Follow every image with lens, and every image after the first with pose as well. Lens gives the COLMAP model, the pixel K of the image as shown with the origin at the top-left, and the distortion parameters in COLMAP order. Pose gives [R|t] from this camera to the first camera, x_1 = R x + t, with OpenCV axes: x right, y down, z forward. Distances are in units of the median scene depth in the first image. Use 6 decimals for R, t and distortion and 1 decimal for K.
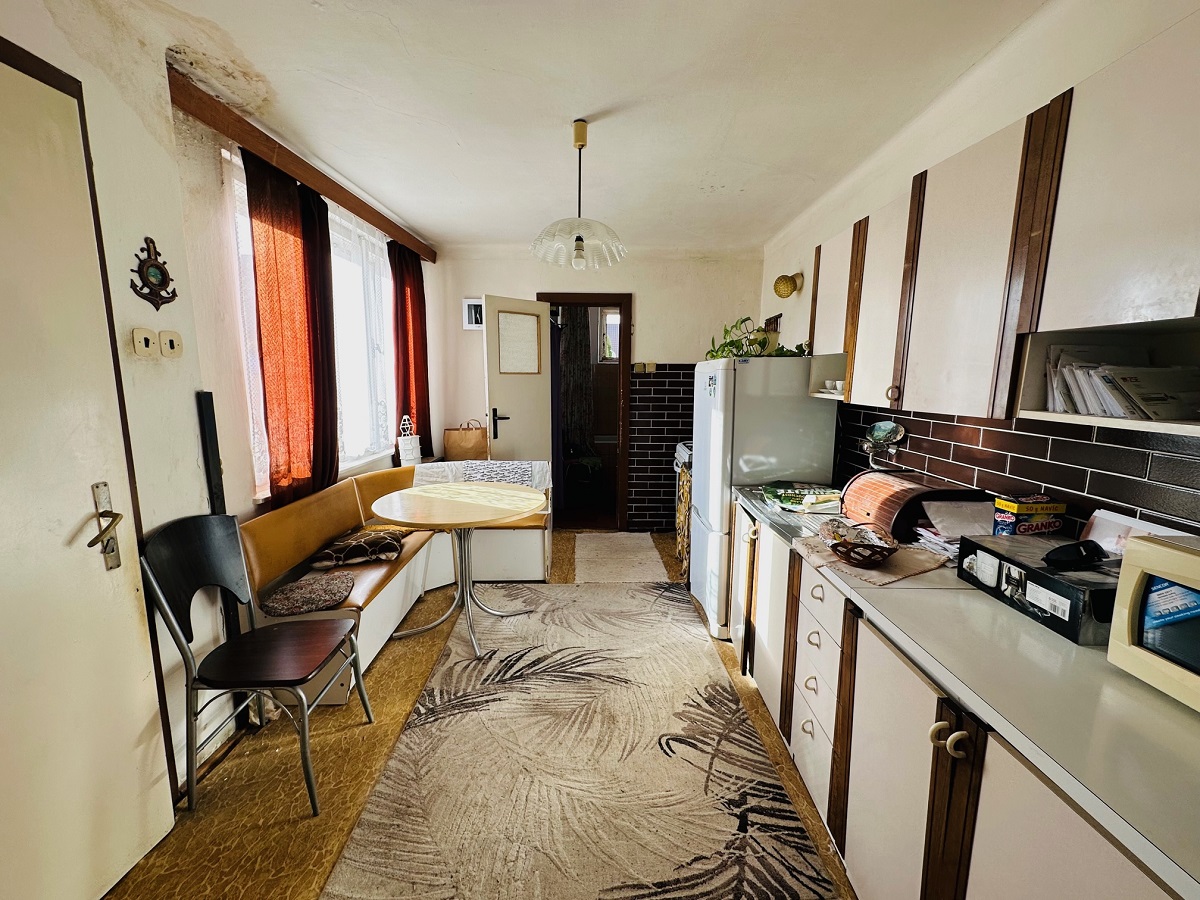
lens RADIAL K [[478.5, 0, 598.6], [0, 478.5, 449.2], [0, 0, 1]] dist [-0.003205, 0.000620]
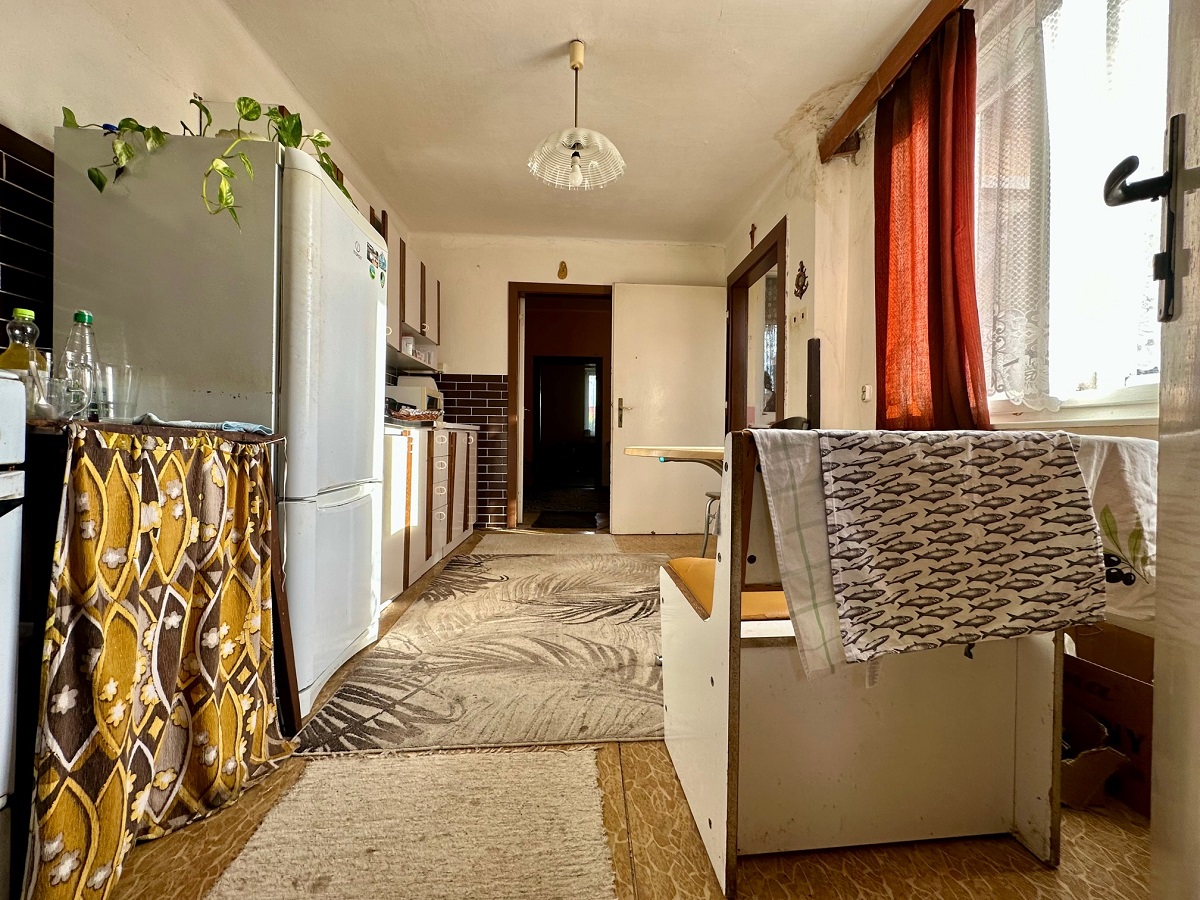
lens RADIAL K [[478.5, 0, 598.6], [0, 478.5, 449.2], [0, 0, 1]] dist [-0.003205, 0.000620]
pose [[-0.998119, -0.020640, -0.057729, -0.043460], [-0.029869, 0.986025, 0.163900, -0.001025], [0.053539, 0.165316, -0.984786, 2.081419]]
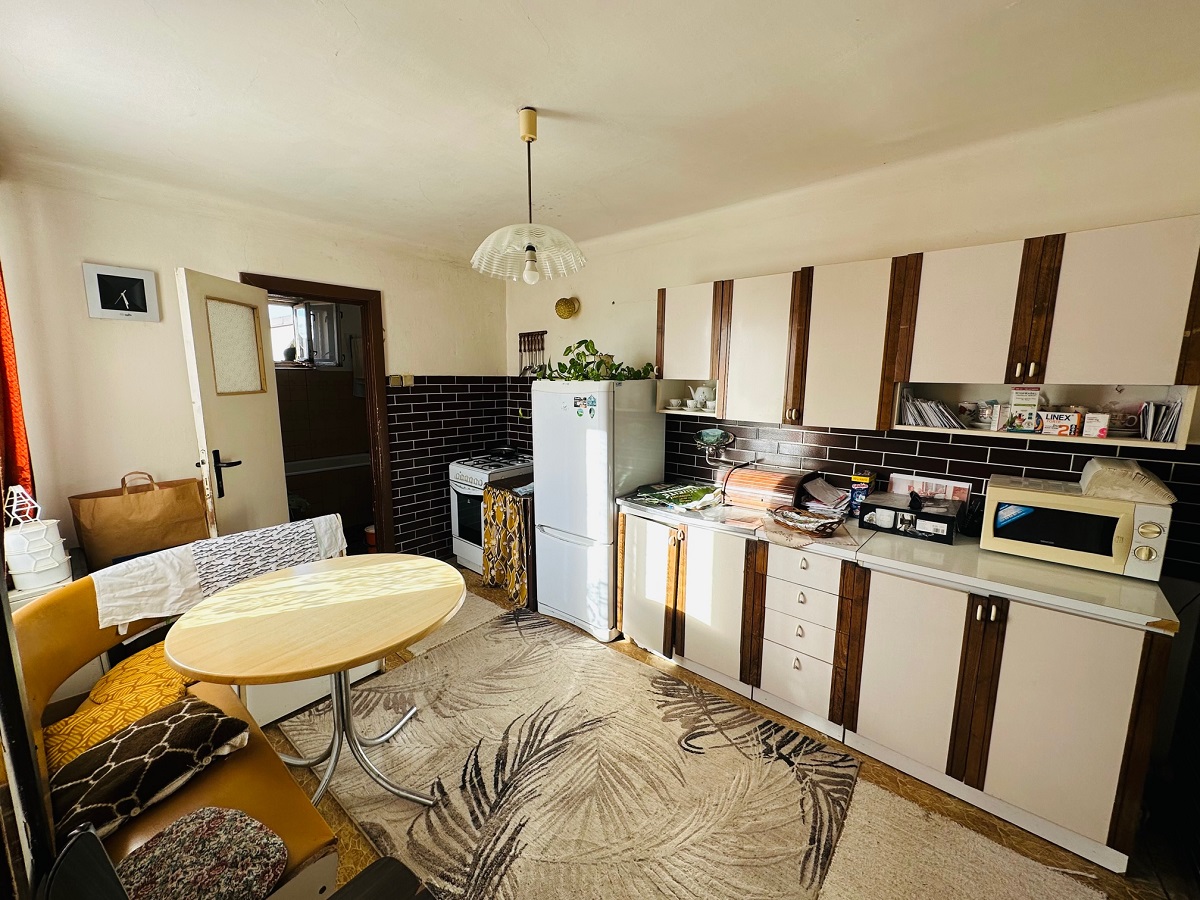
lens RADIAL K [[478.5, 0, 598.6], [0, 478.5, 449.2], [0, 0, 1]] dist [-0.003205, 0.000620]
pose [[0.656035, -0.118462, 0.745375, -0.638225], [0.111403, 0.991986, 0.059604, -0.121647], [-0.746463, 0.043935, 0.663975, 0.360403]]
